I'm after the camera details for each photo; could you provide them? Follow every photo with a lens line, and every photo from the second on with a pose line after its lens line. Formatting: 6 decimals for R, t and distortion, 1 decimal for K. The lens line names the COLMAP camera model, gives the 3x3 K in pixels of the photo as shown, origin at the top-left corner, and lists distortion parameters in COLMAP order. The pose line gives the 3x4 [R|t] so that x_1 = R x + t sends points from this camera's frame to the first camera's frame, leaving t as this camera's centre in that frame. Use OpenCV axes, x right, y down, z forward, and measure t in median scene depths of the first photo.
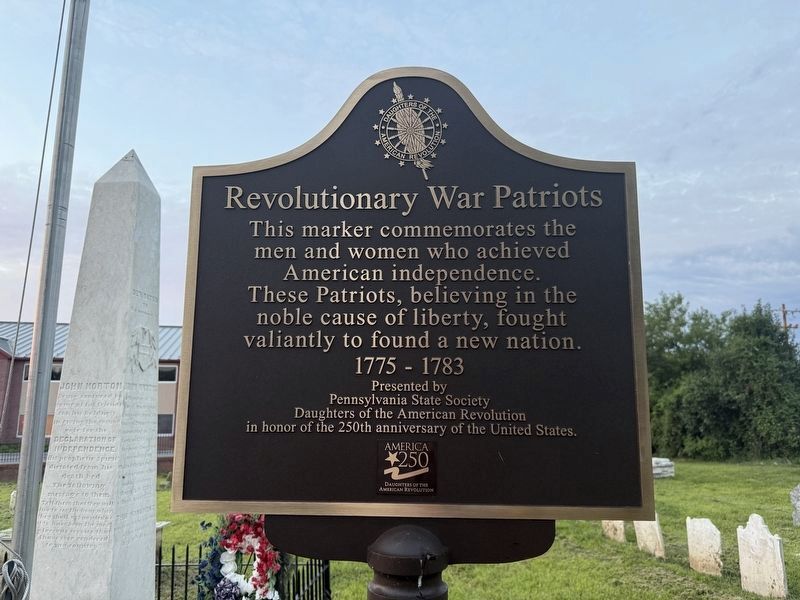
lens RADIAL K [[567.2, 0, 382.5], [0, 567.2, 311.4], [0, 0, 1]] dist [0.000742, -0.005602]
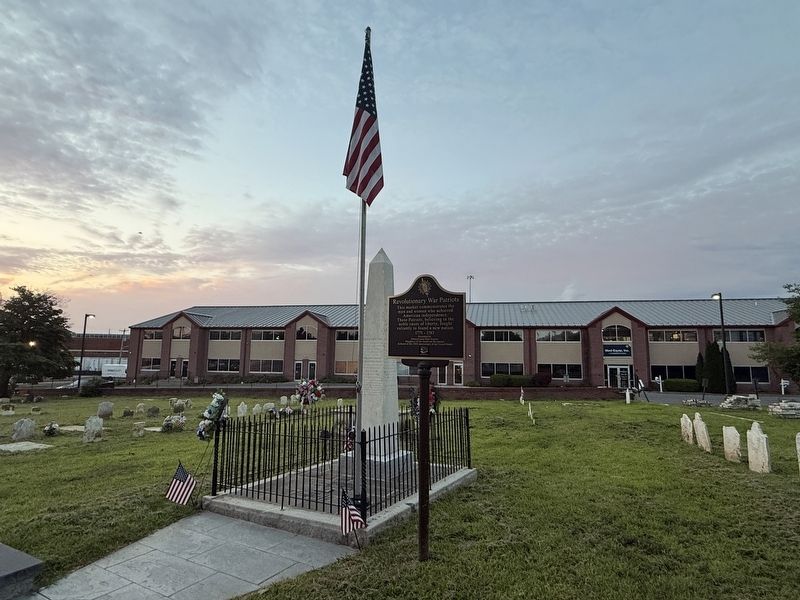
lens RADIAL K [[444.7, 0, 394.1], [0, 444.7, 292.8], [0, 0, 1]] dist [0.007999, 0.001226]
pose [[0.911749, -0.044361, -0.408344, 0.091052], [0.051399, 0.998658, 0.006273, -0.019377], [0.407518, -0.026708, 0.912806, -0.177545]]
